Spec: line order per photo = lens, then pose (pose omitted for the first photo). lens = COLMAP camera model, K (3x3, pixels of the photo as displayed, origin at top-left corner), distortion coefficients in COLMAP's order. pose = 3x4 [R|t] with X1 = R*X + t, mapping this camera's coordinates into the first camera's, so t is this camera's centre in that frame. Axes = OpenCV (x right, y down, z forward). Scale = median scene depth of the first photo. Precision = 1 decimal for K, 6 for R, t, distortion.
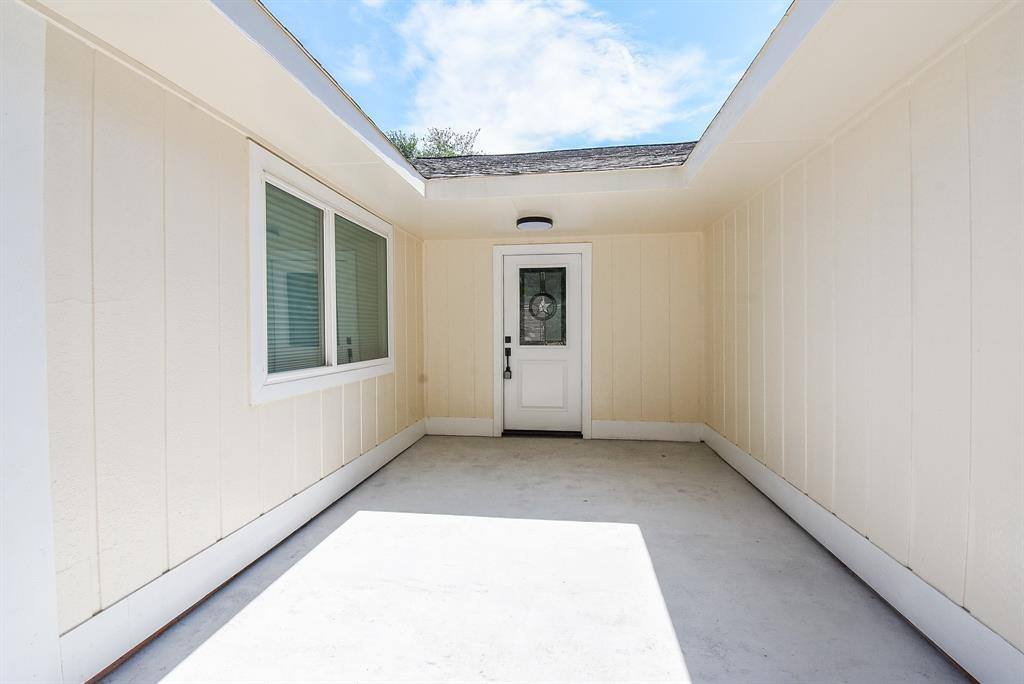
lens RADIAL K [[444.6, 0, 514.0], [0, 444.6, 336.9], [0, 0, 1]] dist [0.040448, -0.023440]
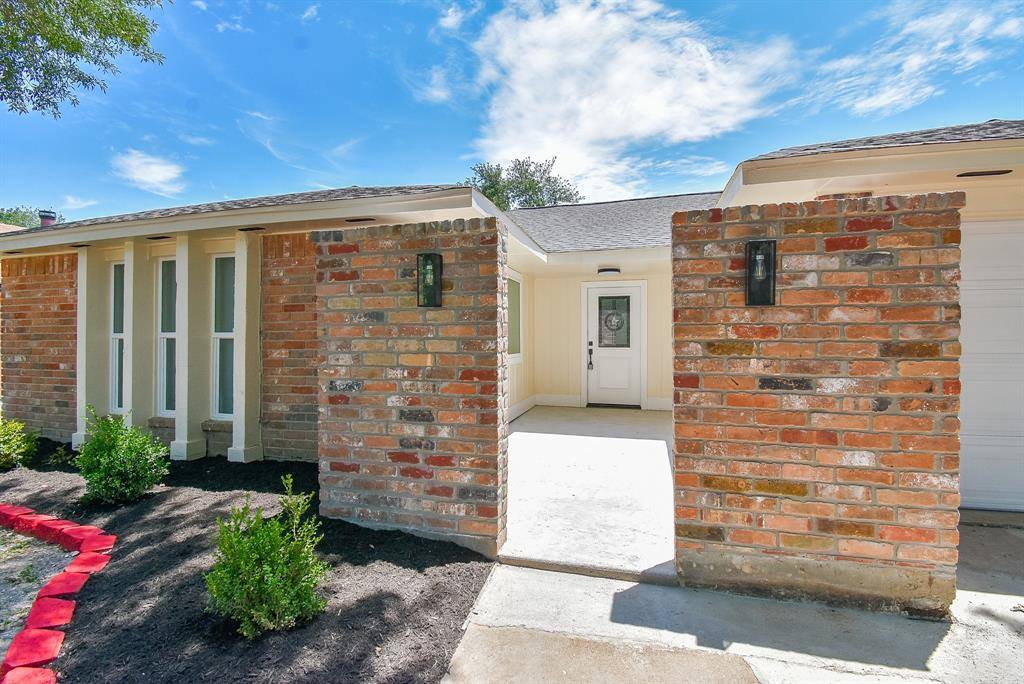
lens RADIAL K [[449.5, 0, 516.0], [0, 449.5, 332.9], [0, 0, 1]] dist [0.040965, -0.038720]
pose [[0.988431, 0.001405, -0.151663, -0.030099], [-0.005227, 0.999679, -0.024802, 0.008396], [0.151579, 0.025308, 0.988121, -0.512196]]
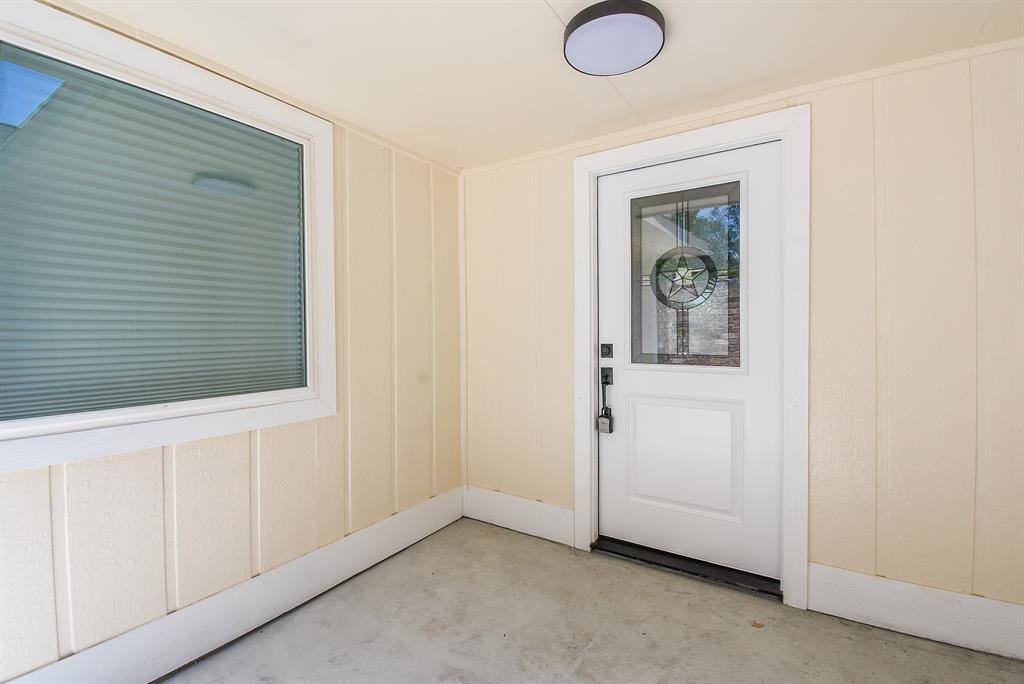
lens RADIAL K [[452.2, 0, 512.0], [0, 452.2, 342.0], [0, 0, 1]] dist [0.000936, -0.012046]
pose [[0.907109, 0.009623, -0.420786, 0.090973], [-0.008252, 0.999953, 0.005079, -0.004263], [0.420815, -0.001135, 0.907146, 0.475140]]
